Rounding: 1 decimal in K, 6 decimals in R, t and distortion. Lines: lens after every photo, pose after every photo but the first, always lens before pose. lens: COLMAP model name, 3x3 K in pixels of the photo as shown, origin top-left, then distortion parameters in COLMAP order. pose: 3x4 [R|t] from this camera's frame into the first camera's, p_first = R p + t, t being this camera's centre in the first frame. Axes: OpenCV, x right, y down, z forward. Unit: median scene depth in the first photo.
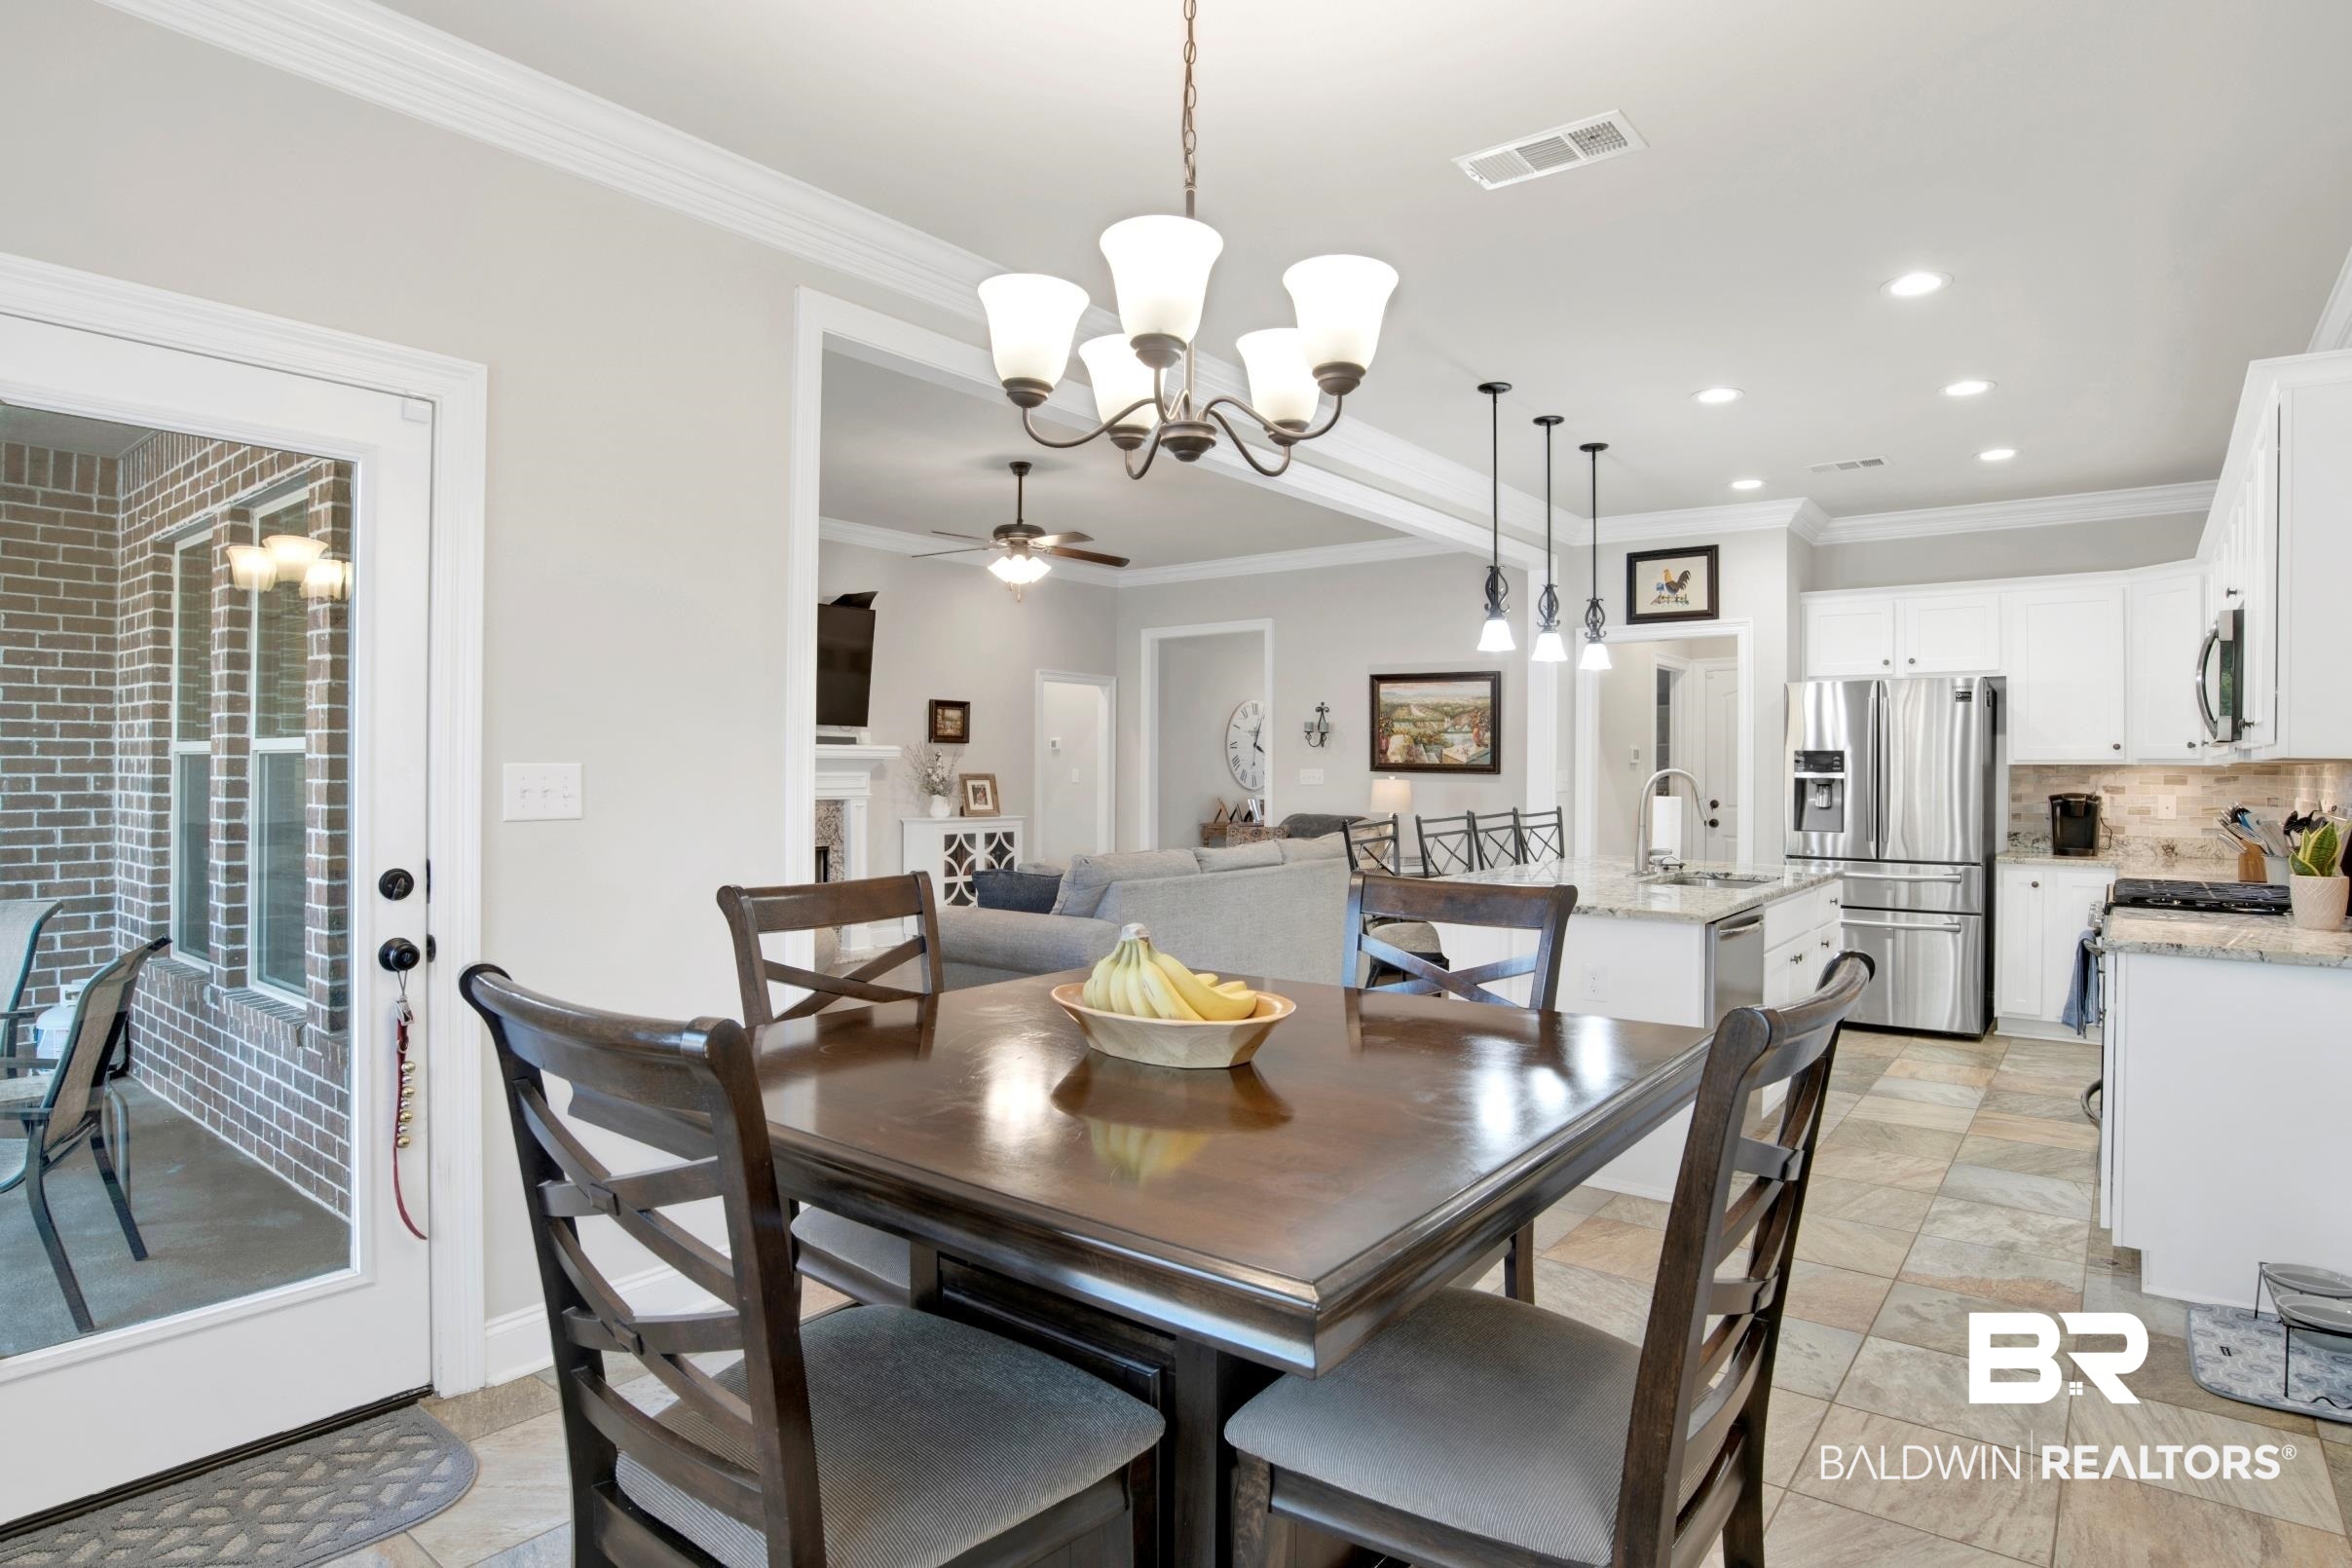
lens RADIAL K [[1253.8, 0, 1215.7], [0, 1253.8, 775.3], [0, 0, 1]] dist [-0.059983, 0.008377]
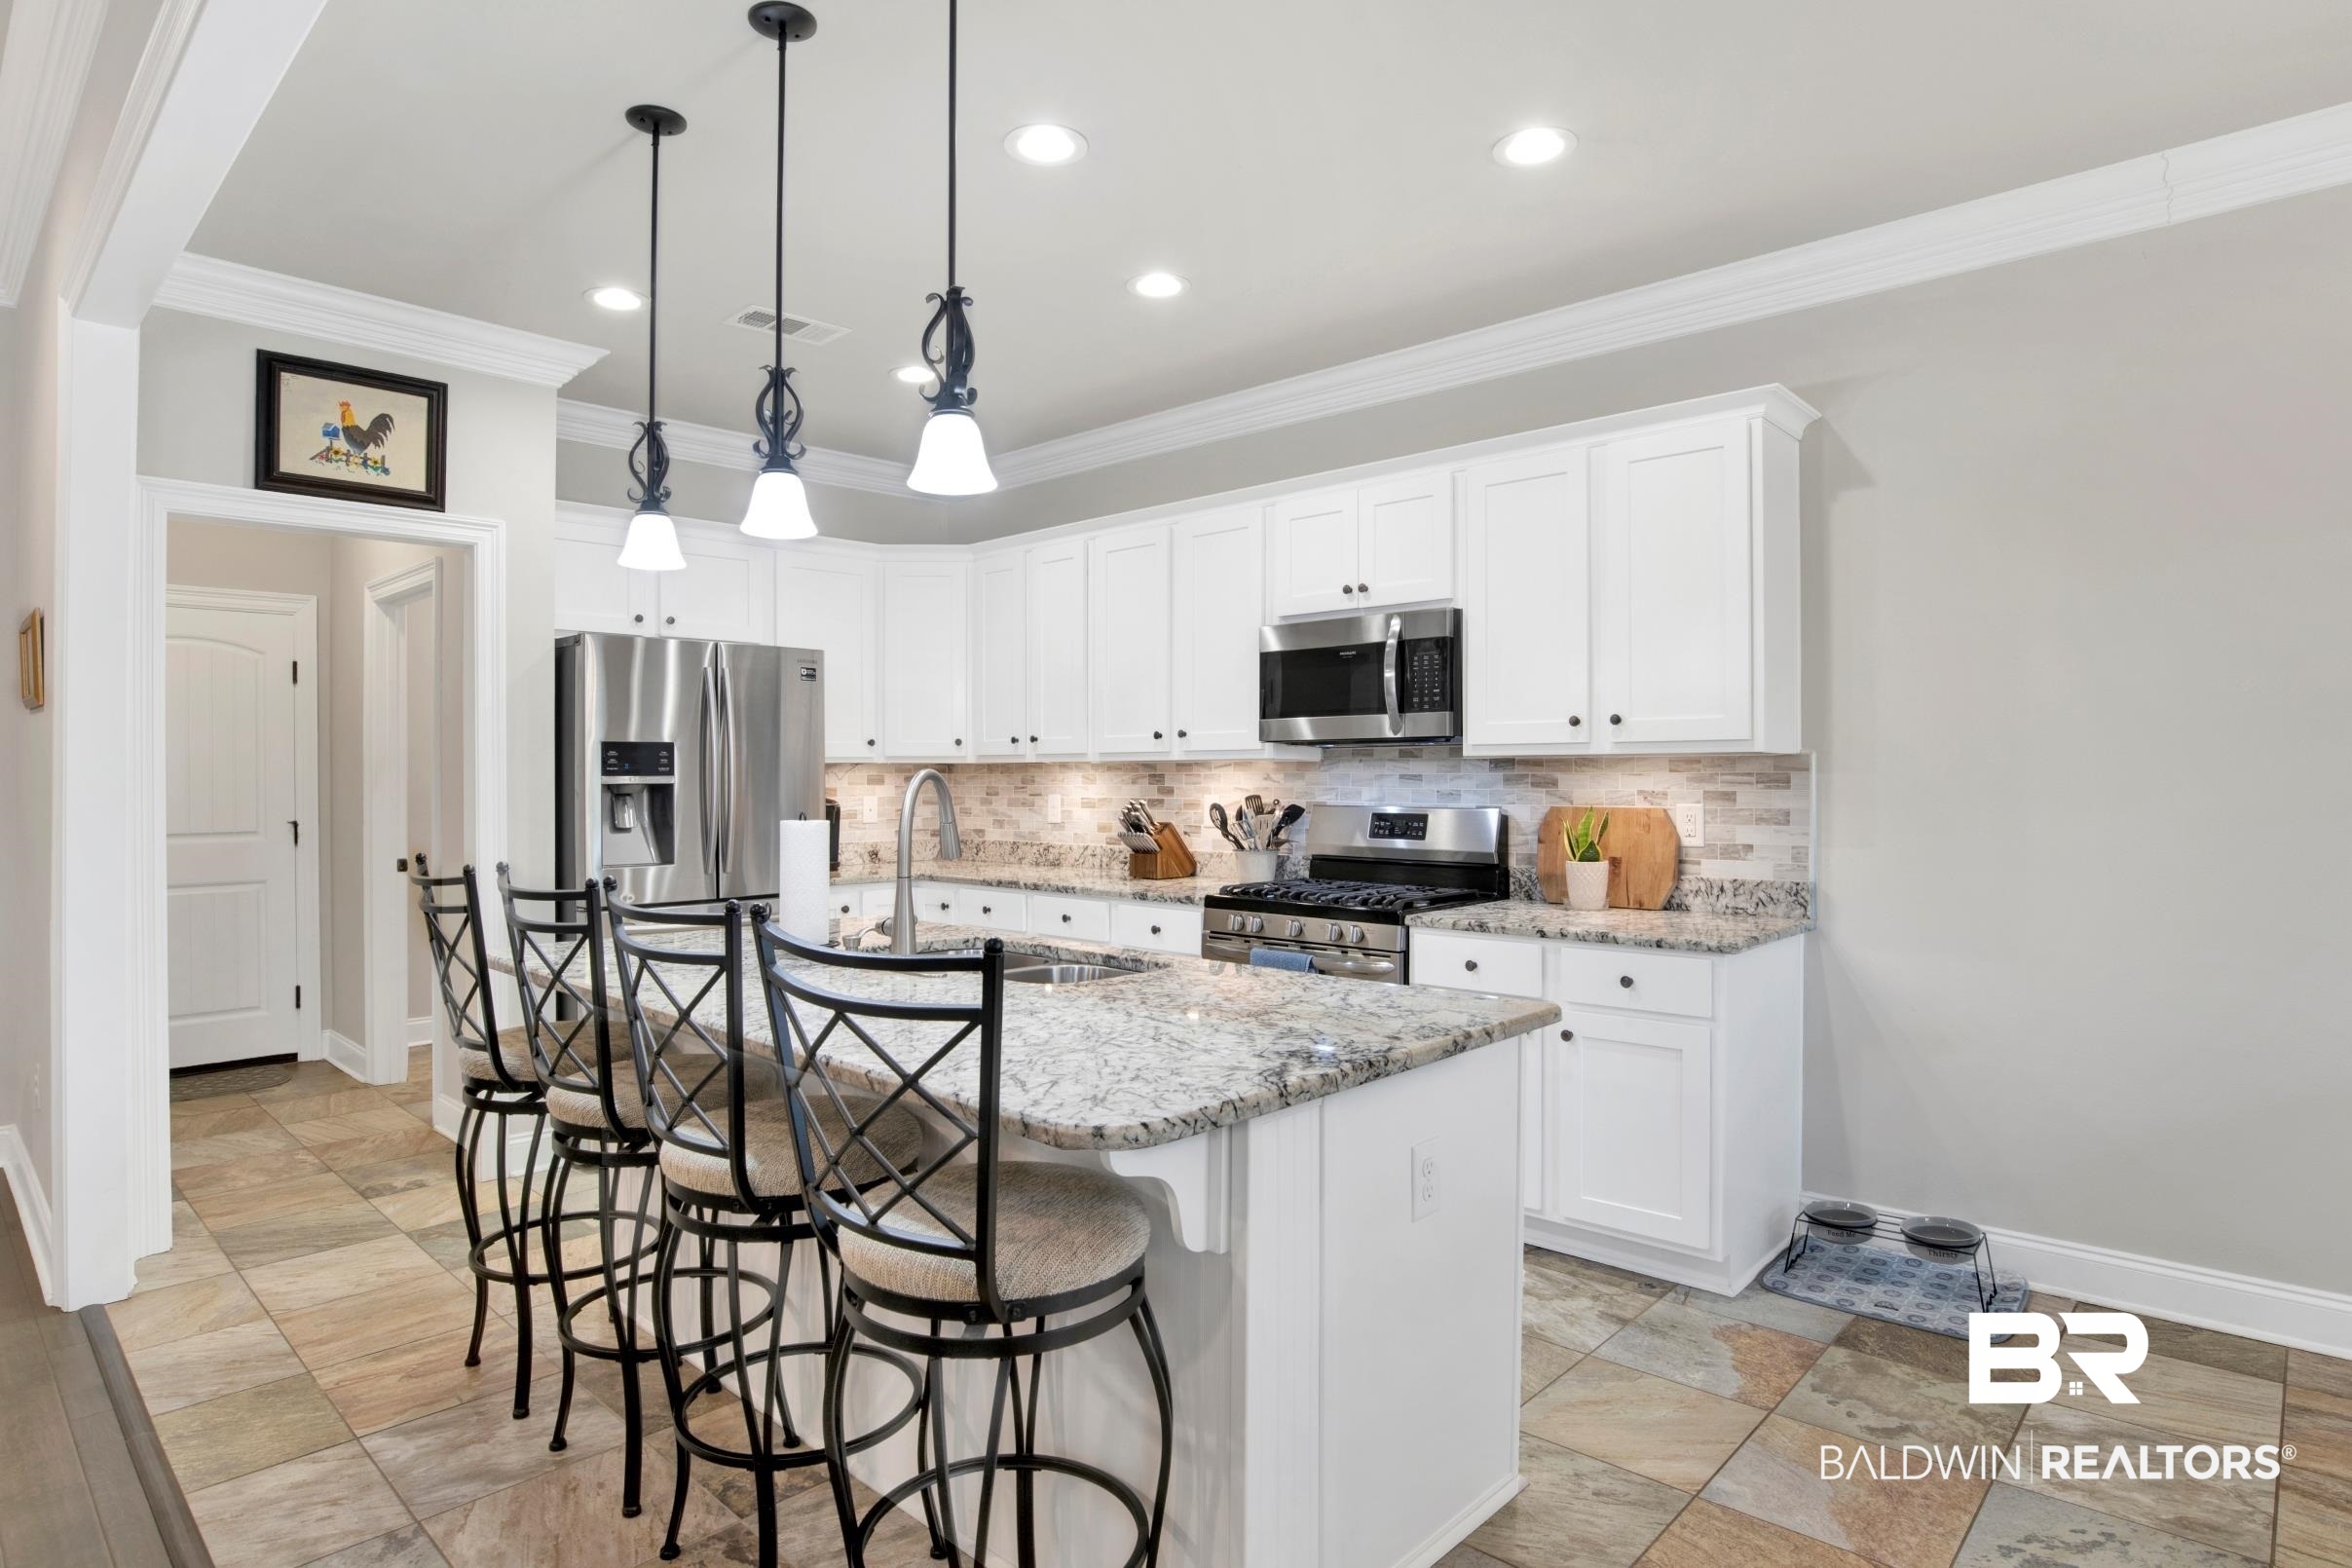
lens RADIAL K [[1253.8, 0, 1173.5], [0, 1253.8, 785.0], [0, 0, 1]] dist [-0.059983, 0.008377]
pose [[0.133279, -0.012058, 0.991005, -0.124081], [0.009969, 0.999892, 0.010826, -0.000379], [-0.991028, 0.008436, 0.133385, 0.603715]]
